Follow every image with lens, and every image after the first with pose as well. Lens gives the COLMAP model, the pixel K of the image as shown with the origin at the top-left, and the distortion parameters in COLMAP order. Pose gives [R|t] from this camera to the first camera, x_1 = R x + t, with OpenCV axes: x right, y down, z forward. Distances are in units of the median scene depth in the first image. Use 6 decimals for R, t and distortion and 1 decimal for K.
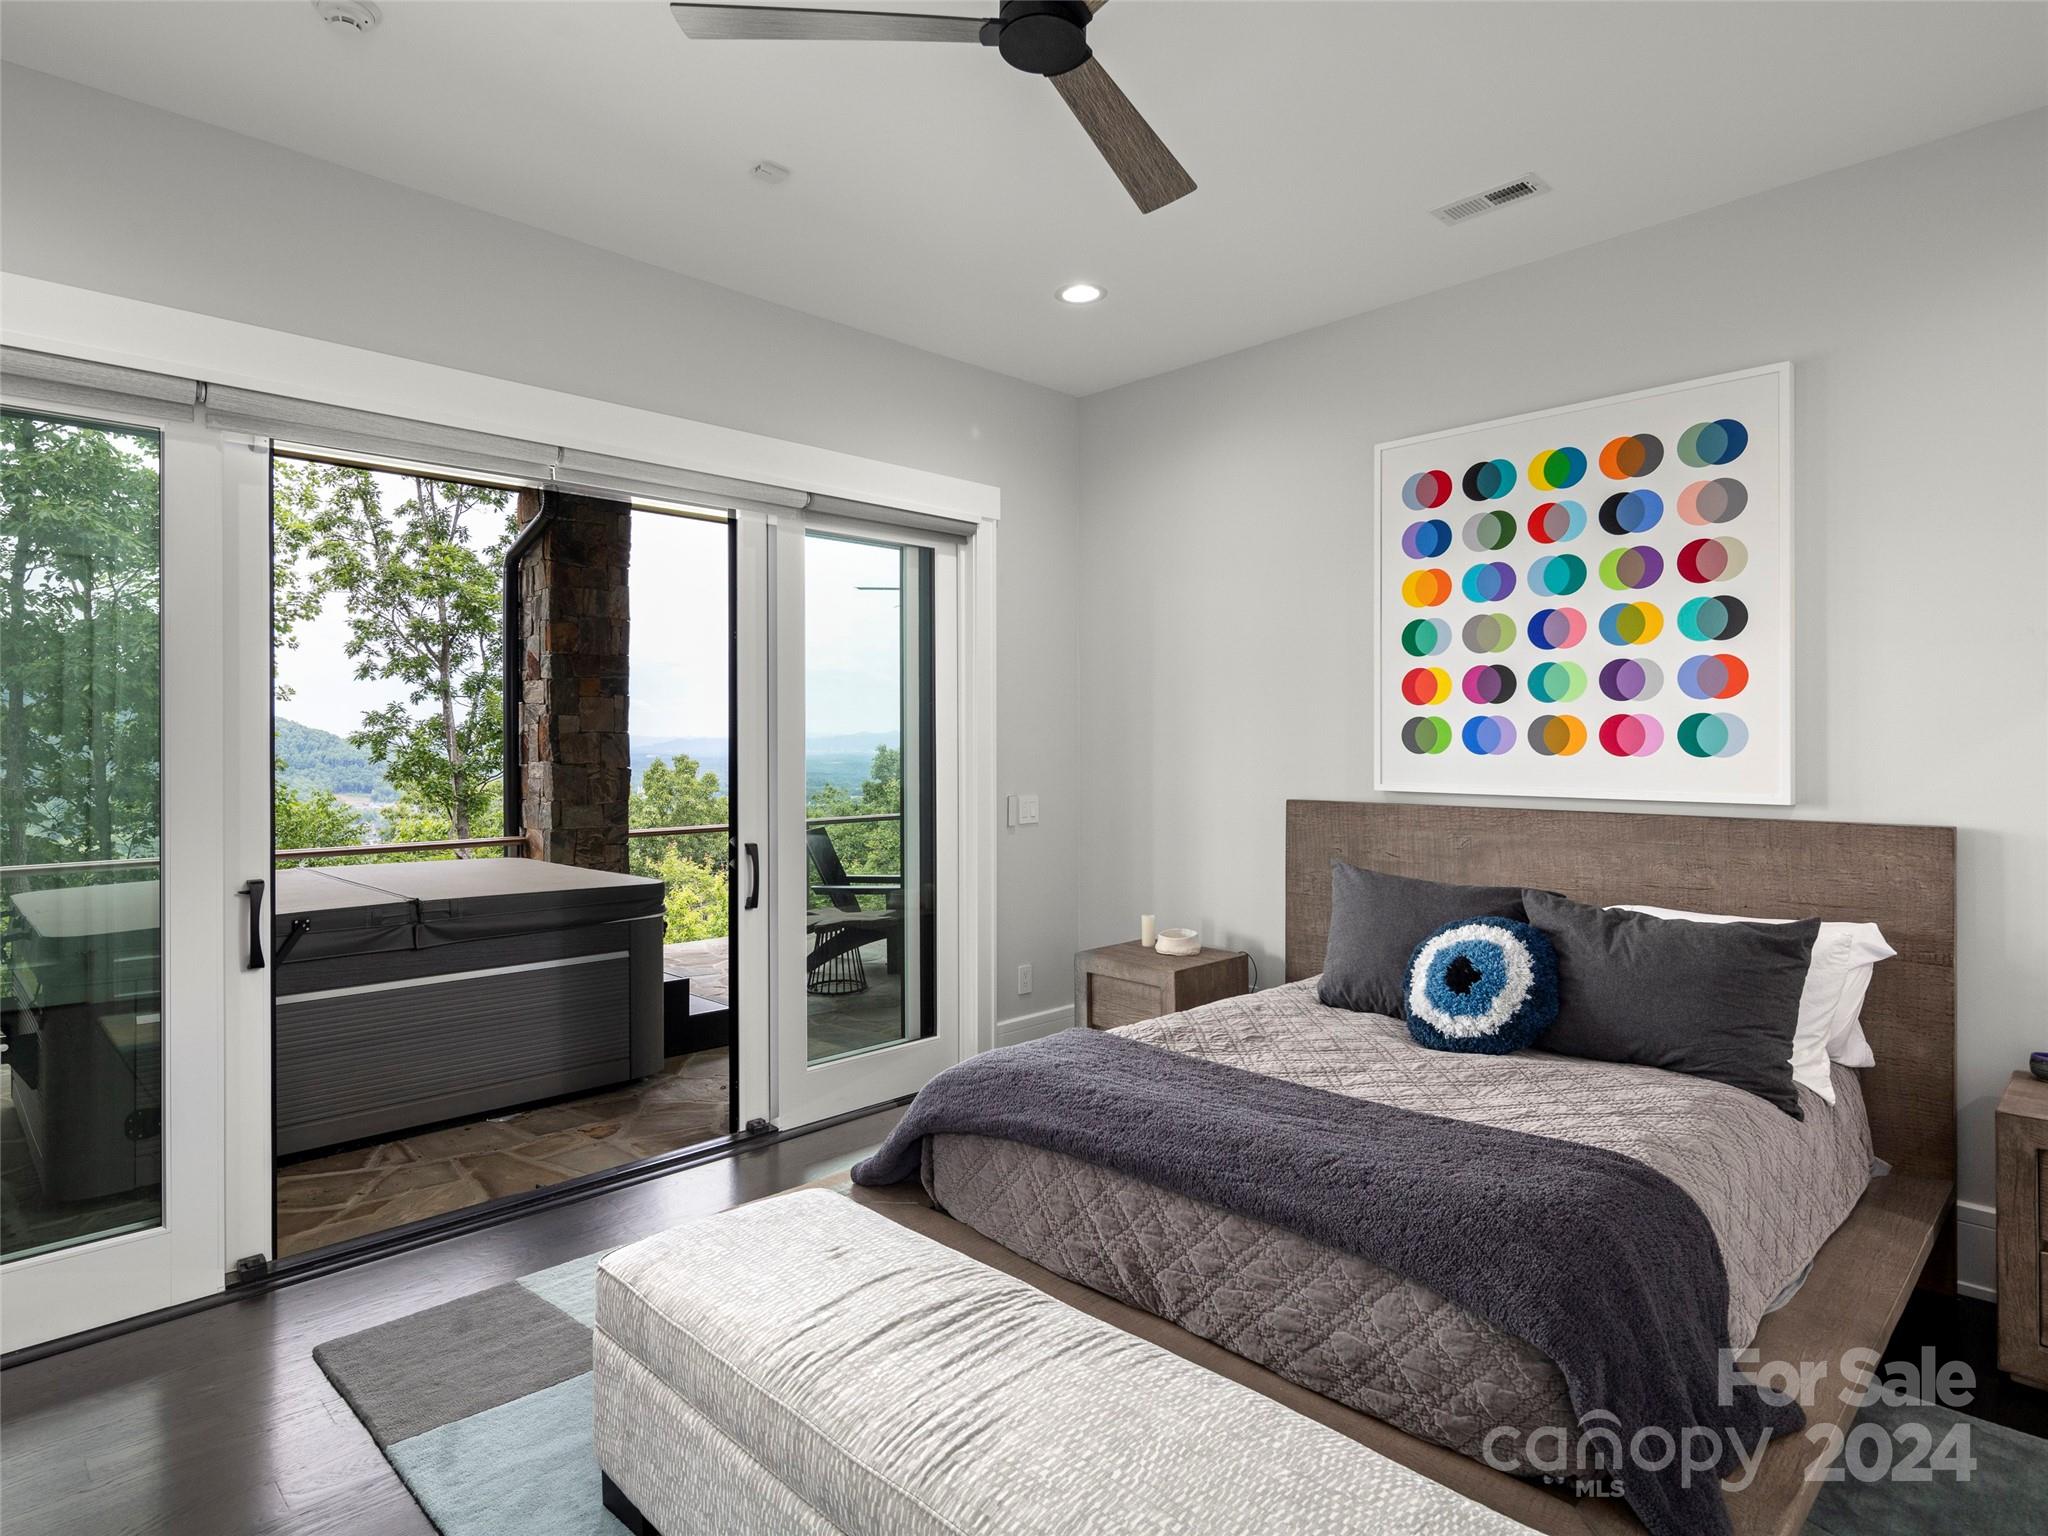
lens RADIAL K [[1119.8, 0, 1024.0], [0, 1119.8, 768.0], [0, 0, 1]] dist [0.004269, 0.000829]
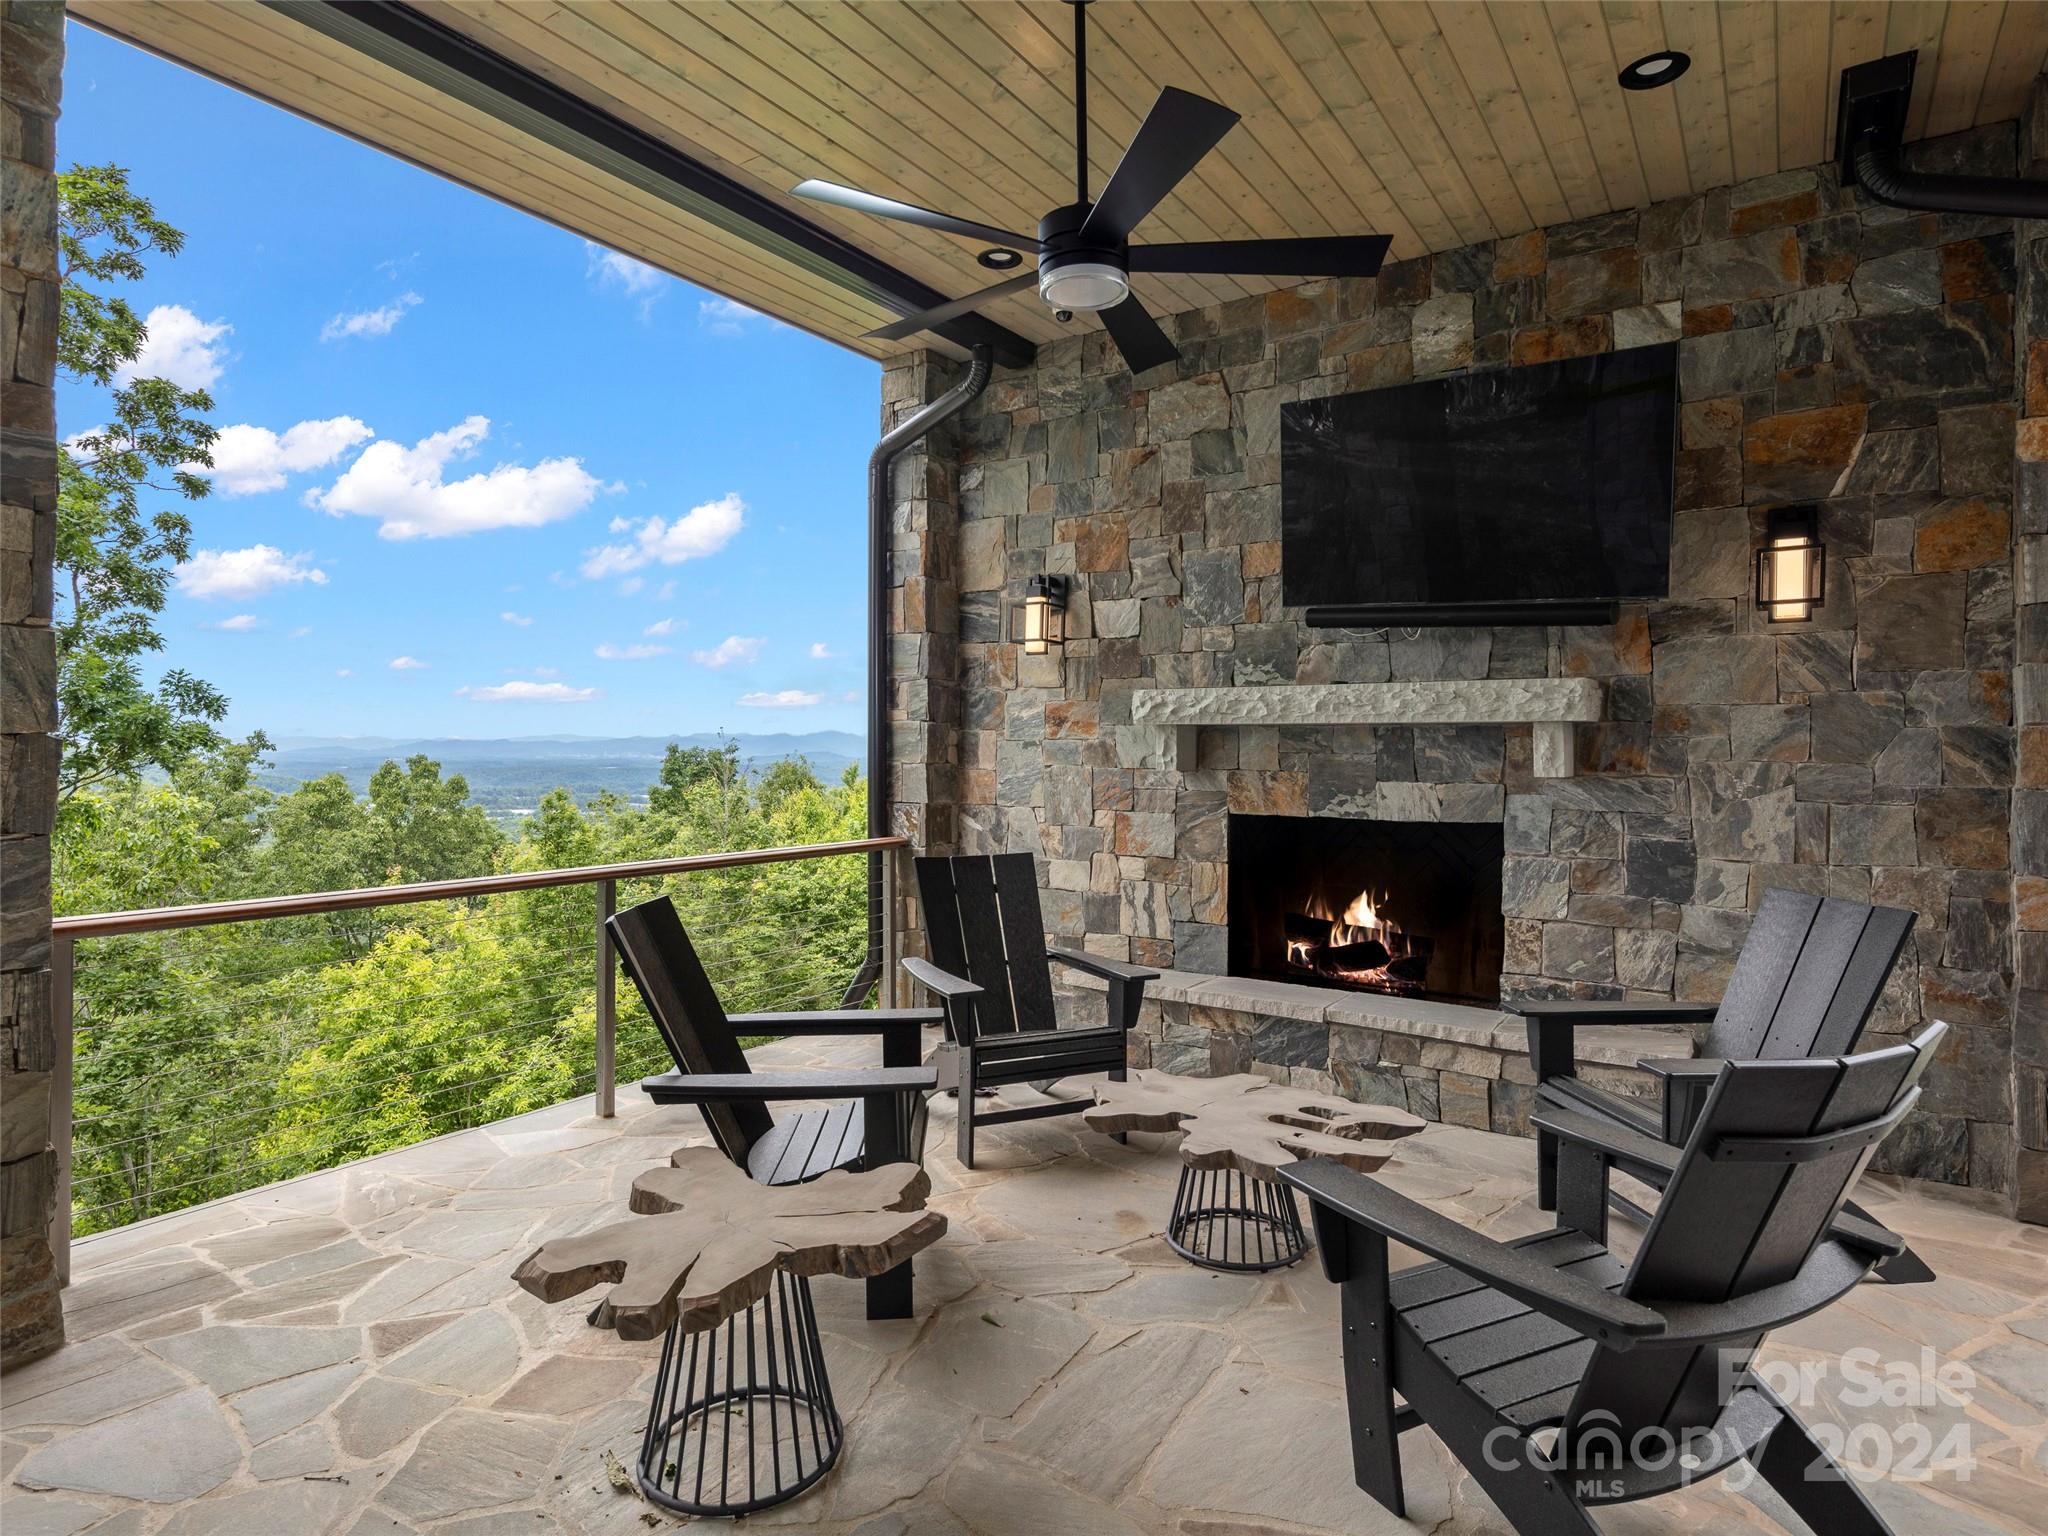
lens RADIAL K [[1119.8, 0, 1024.0], [0, 1119.8, 768.0], [0, 0, 1]] dist [0.004269, 0.000829]
pose [[0.981980, 0.003941, 0.188944, -0.021784], [-0.002786, 0.999976, -0.006376, 0.001613], [-0.188965, 0.005735, 0.981967, 0.097743]]
